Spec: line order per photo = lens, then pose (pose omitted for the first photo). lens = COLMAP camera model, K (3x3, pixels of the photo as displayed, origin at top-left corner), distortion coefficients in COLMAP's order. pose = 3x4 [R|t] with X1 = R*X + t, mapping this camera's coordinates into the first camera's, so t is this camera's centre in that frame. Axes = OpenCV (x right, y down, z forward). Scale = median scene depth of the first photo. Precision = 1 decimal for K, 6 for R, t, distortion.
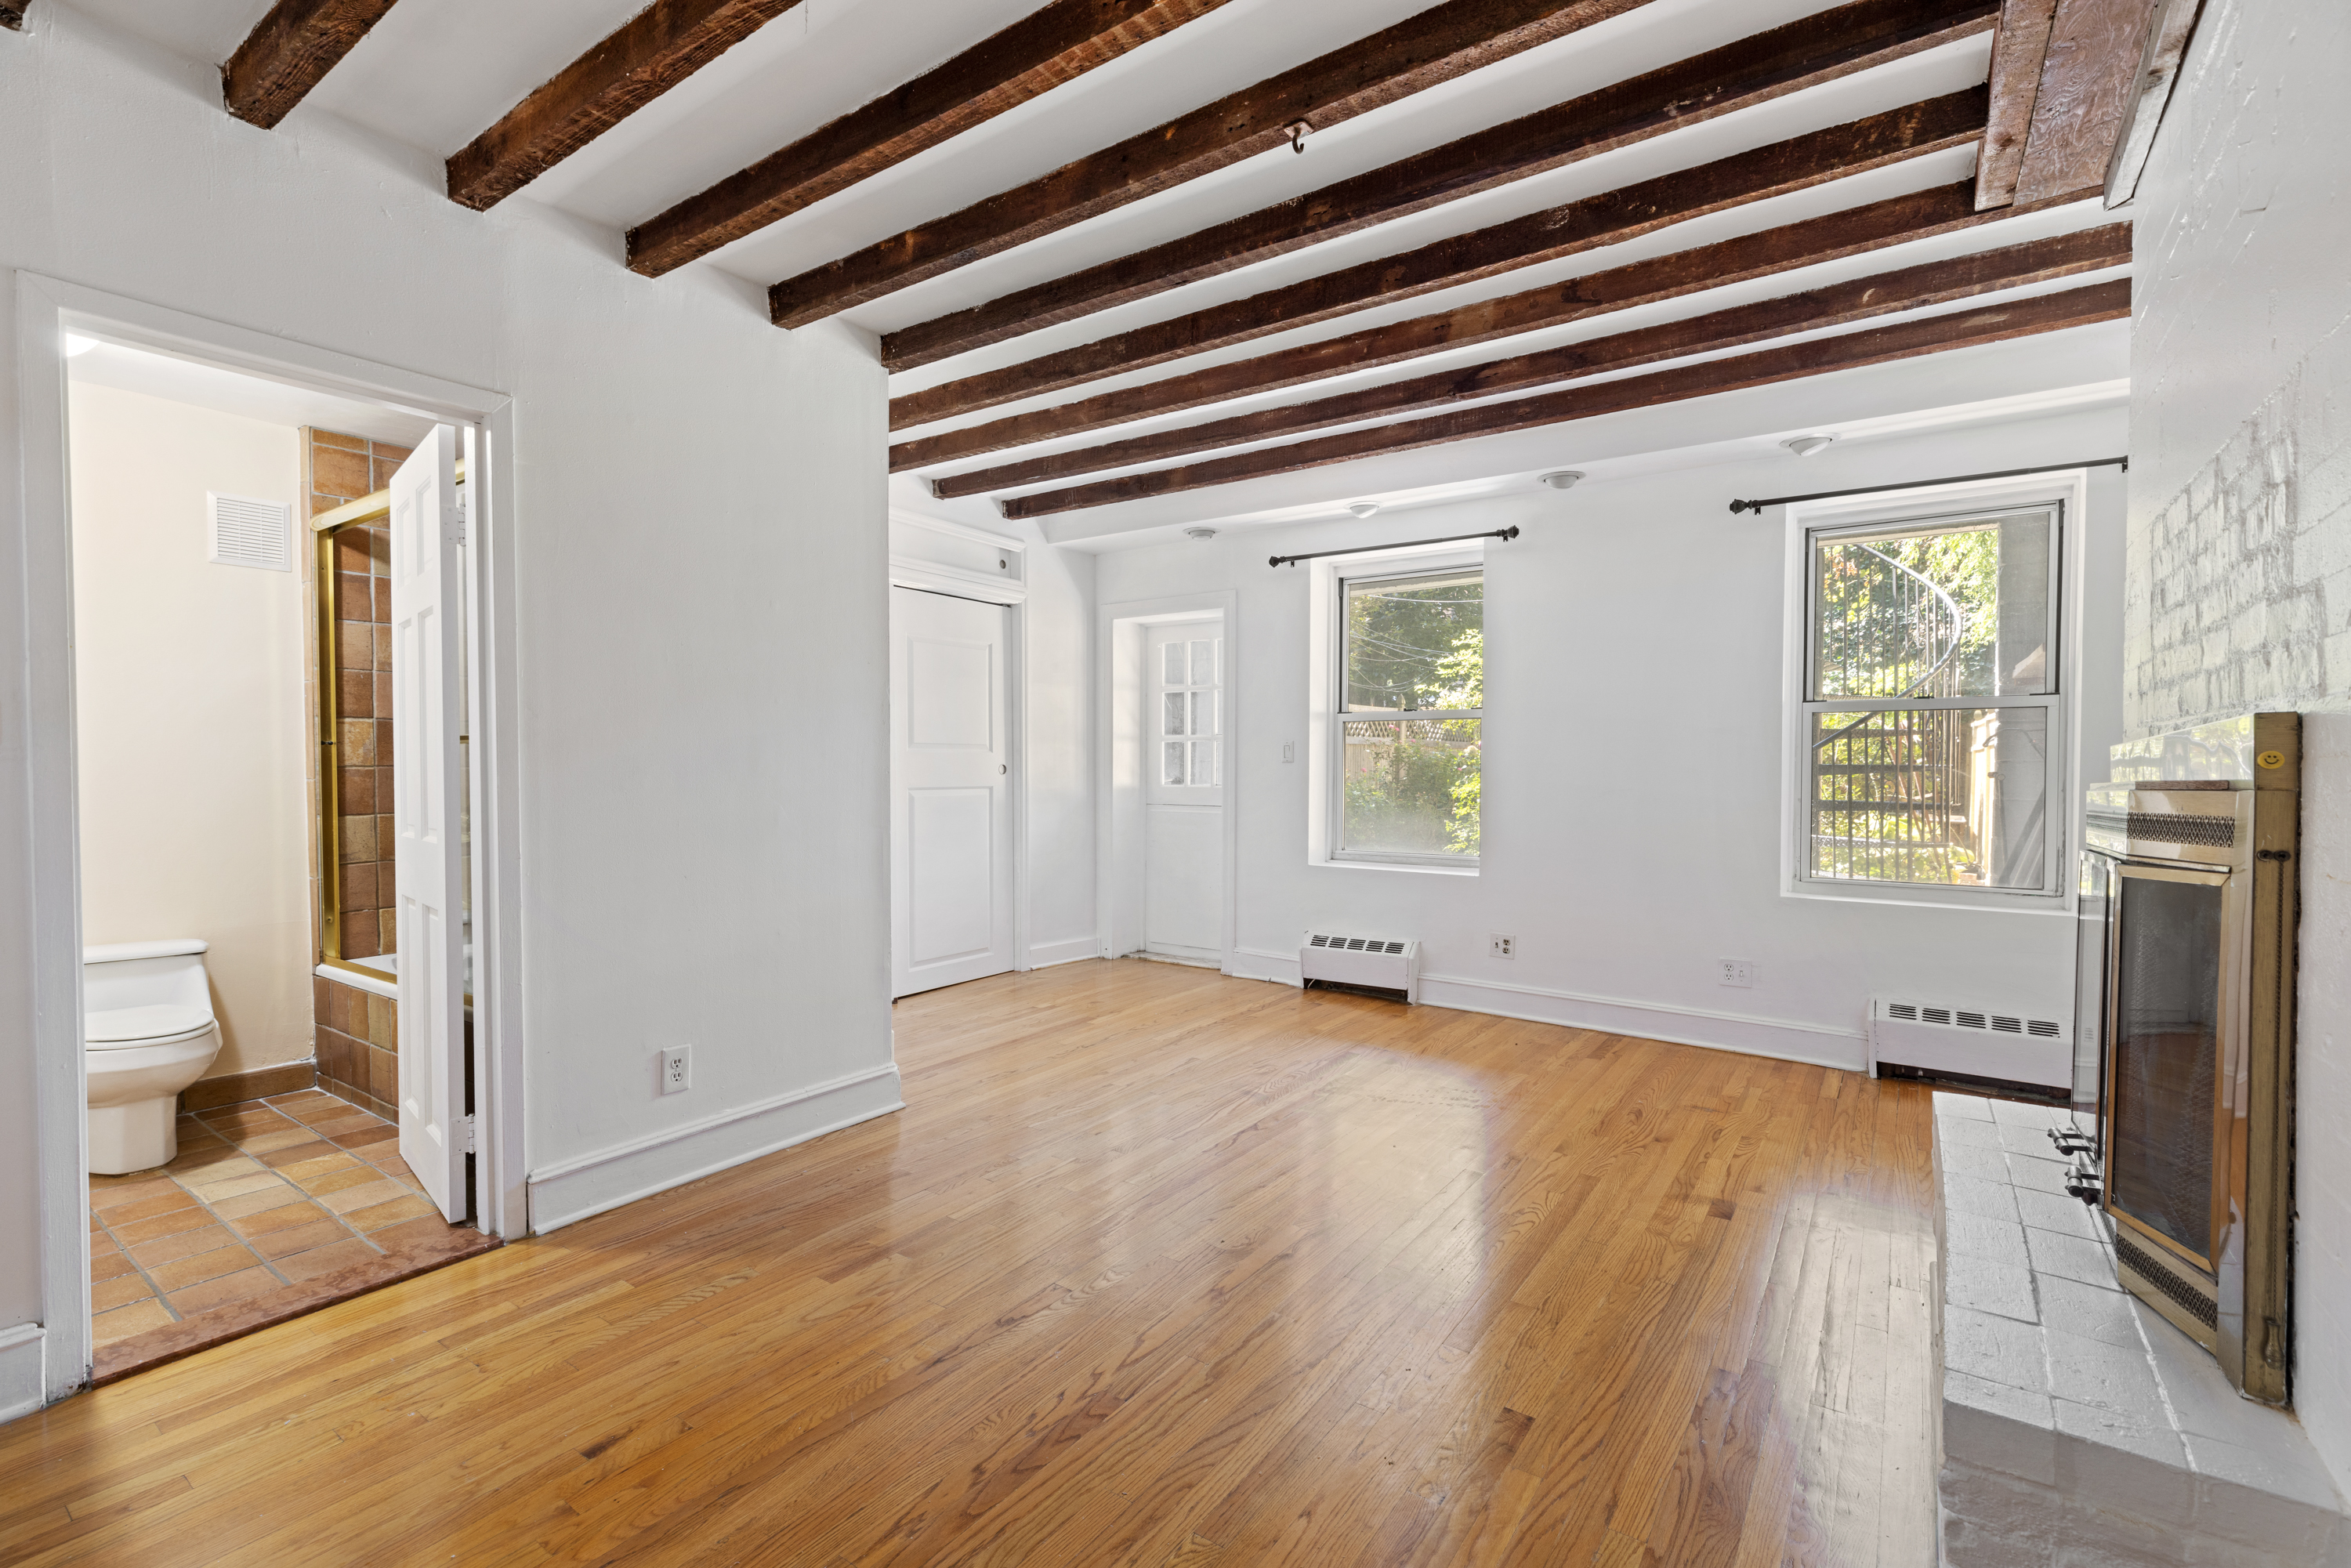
lens RADIAL K [[1044.9, 0, 1177.6], [0, 1044.9, 780.6], [0, 0, 1]] dist [0.003334, 0.000777]
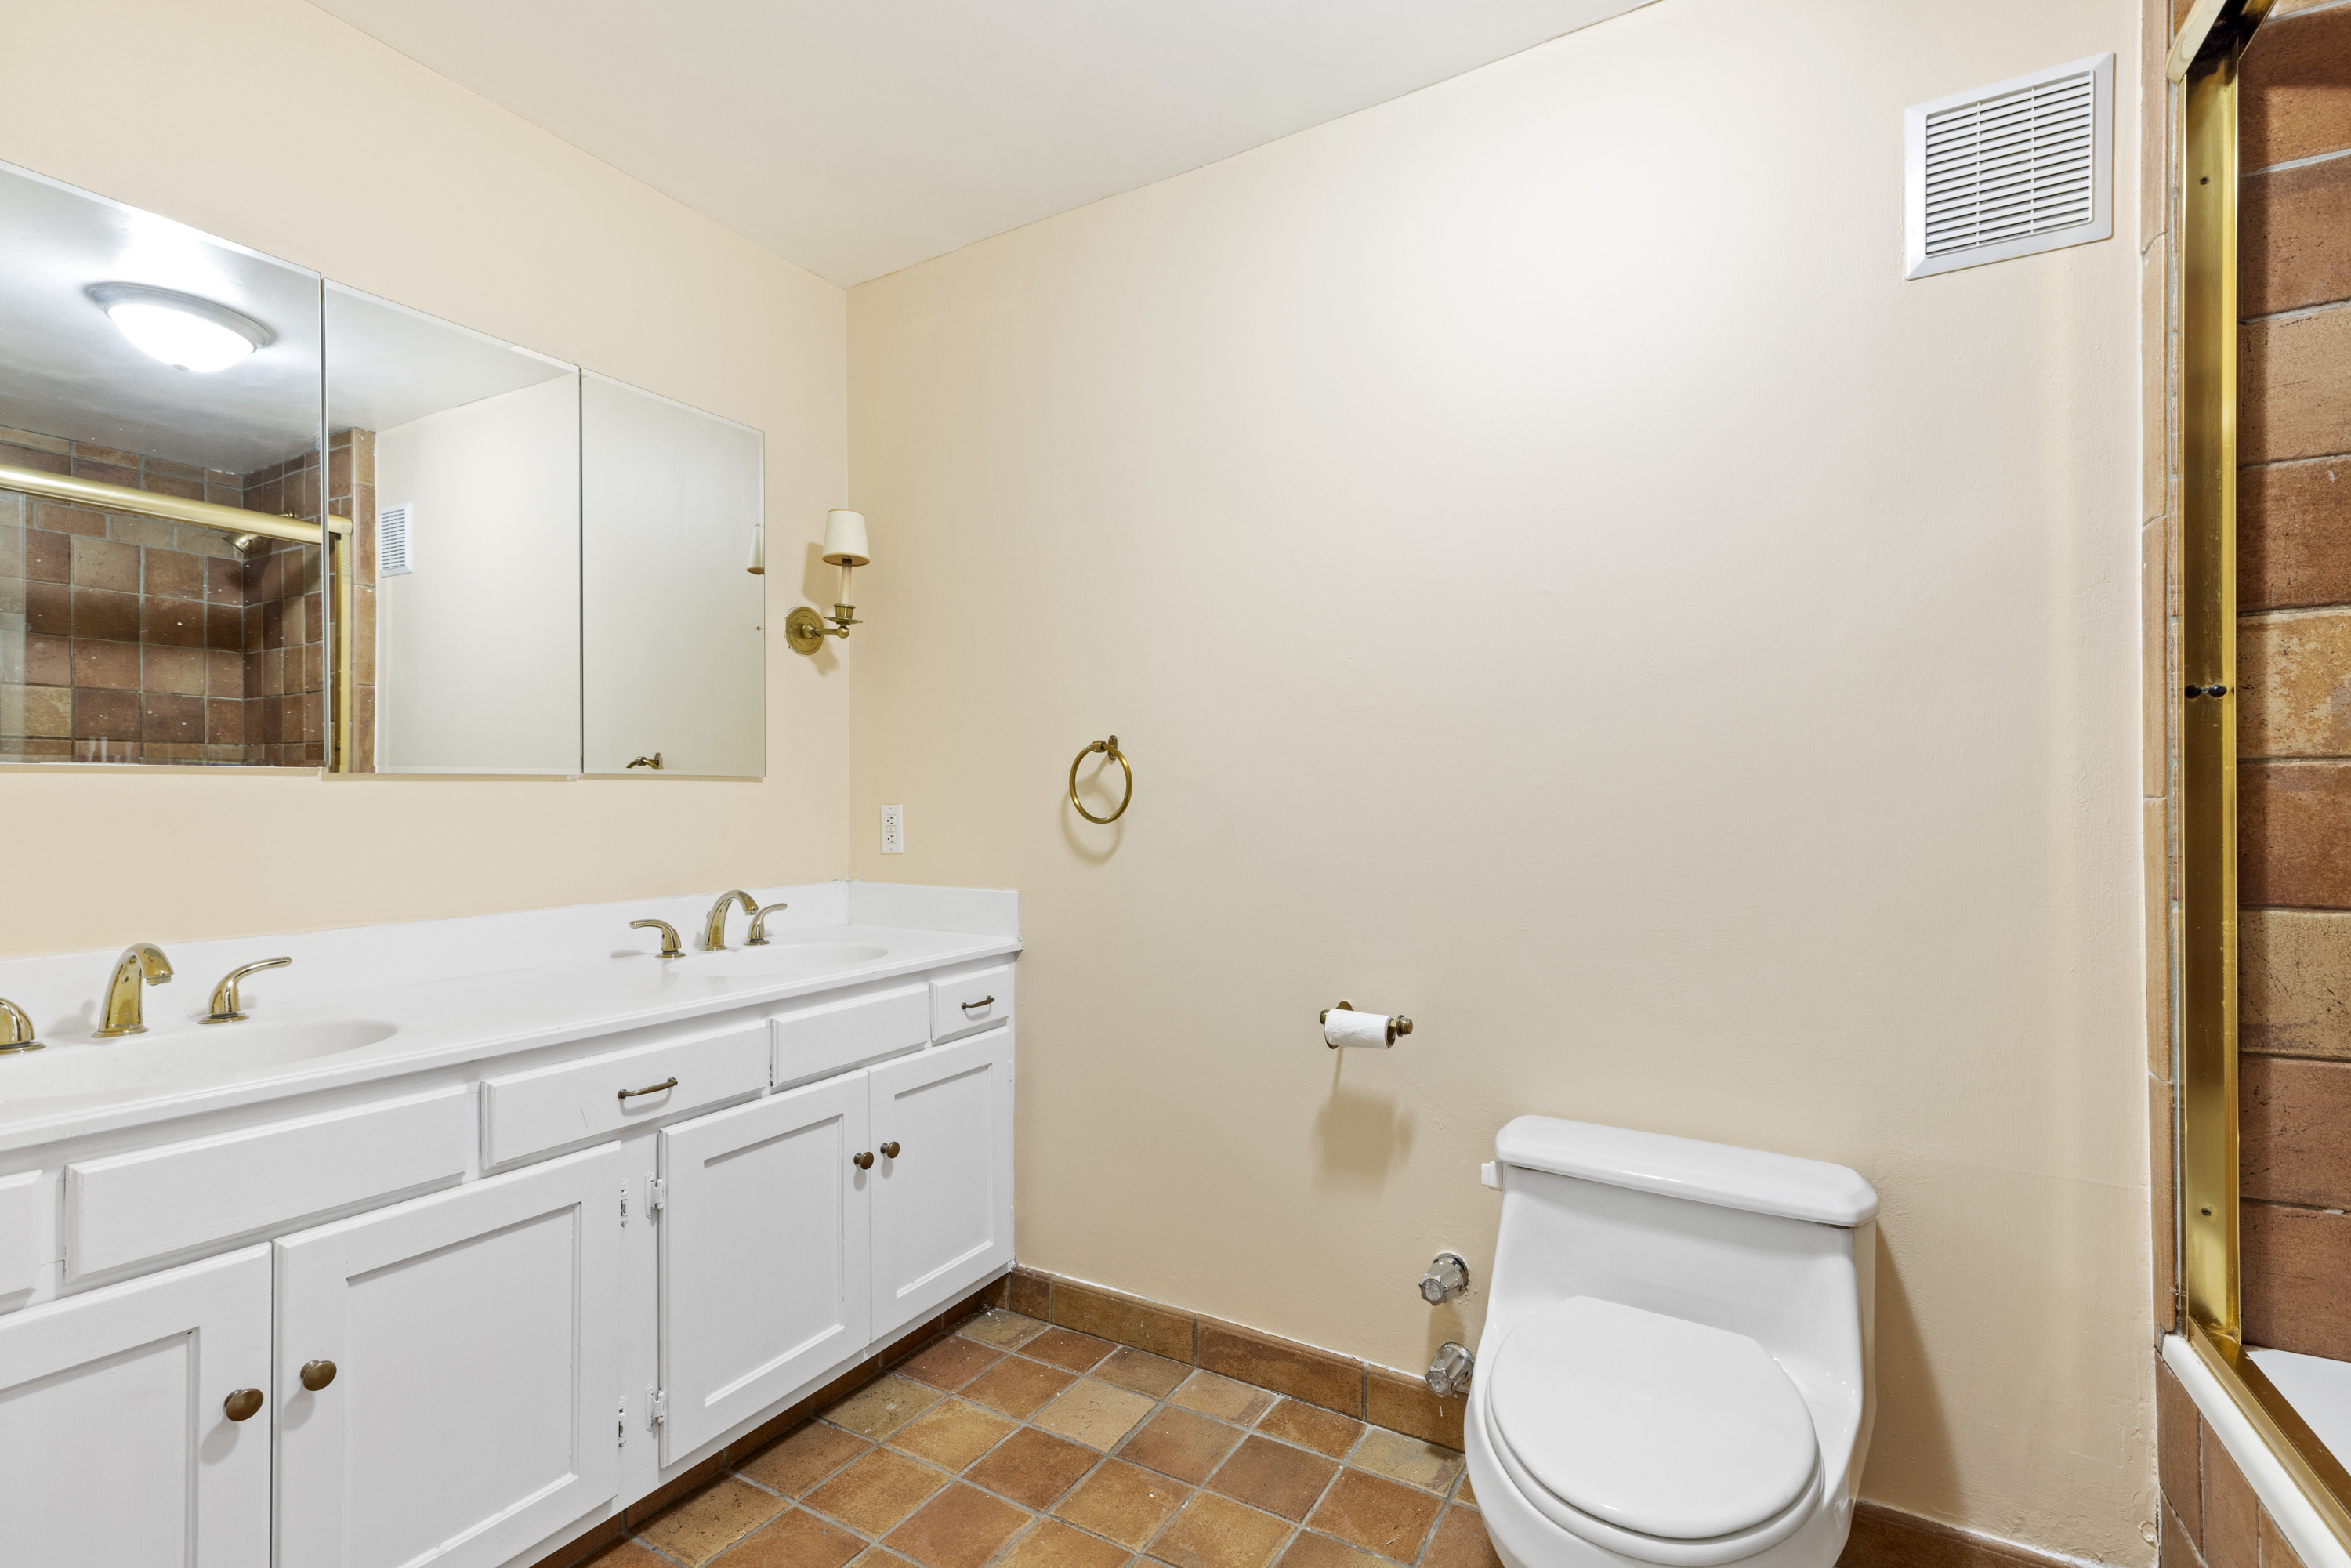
lens RADIAL K [[1044.9, 0, 1168.1], [0, 1044.9, 794.0], [0, 0, 1]] dist [0.003334, 0.000777]
pose [[0.061853, 0.003737, -0.998078, -0.486689], [-0.014594, 0.999889, 0.002840, 0.001624], [0.997979, 0.014390, 0.061901, 0.635623]]
